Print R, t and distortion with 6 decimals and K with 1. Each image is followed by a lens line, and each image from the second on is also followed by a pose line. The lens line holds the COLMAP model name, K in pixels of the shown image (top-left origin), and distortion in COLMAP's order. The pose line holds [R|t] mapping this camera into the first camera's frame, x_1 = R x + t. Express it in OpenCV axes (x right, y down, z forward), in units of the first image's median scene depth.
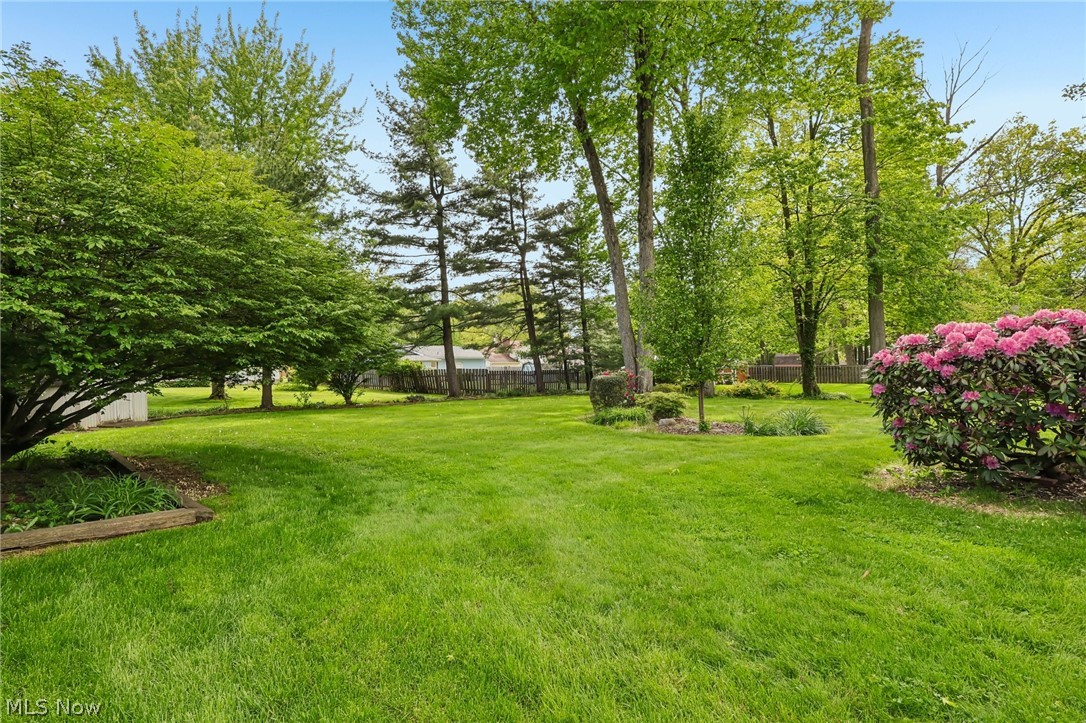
lens RADIAL K [[507.2, 0, 543.0], [0, 507.2, 361.5], [0, 0, 1]] dist [-0.001995, -0.000416]
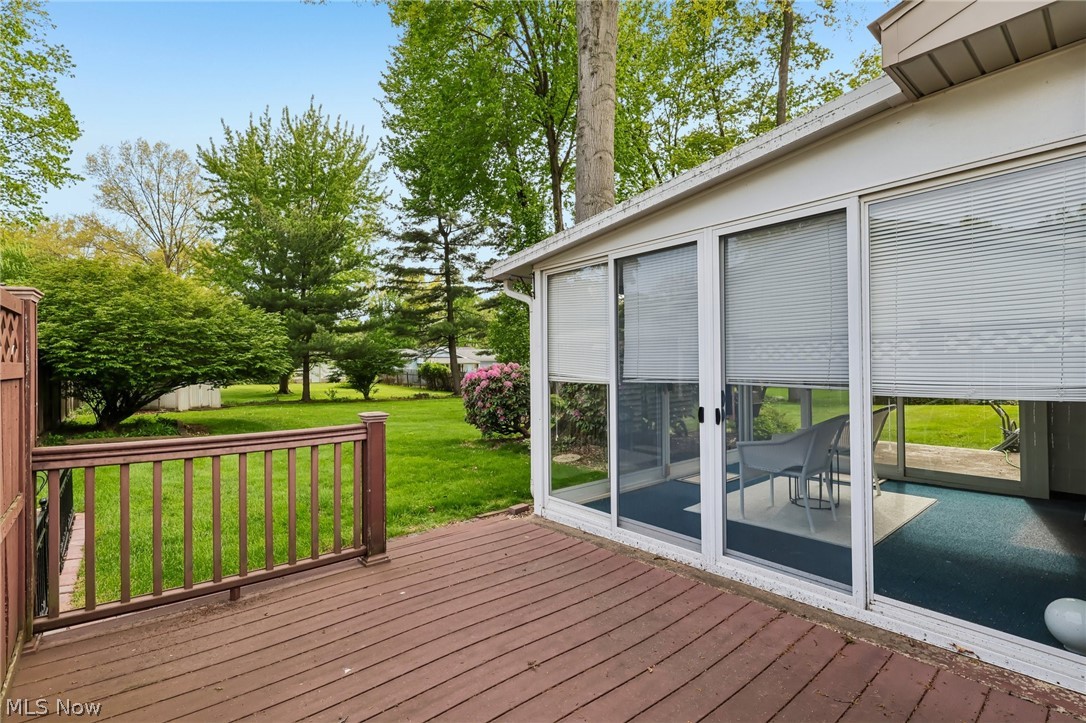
lens RADIAL K [[507.2, 0, 543.0], [0, 507.2, 361.5], [0, 0, 1]] dist [-0.001995, -0.000416]
pose [[0.986530, 0.007014, -0.163429, 0.303003], [-0.006728, 0.999975, 0.002303, -0.021648], [0.163441, -0.001173, 0.986552, -0.245502]]
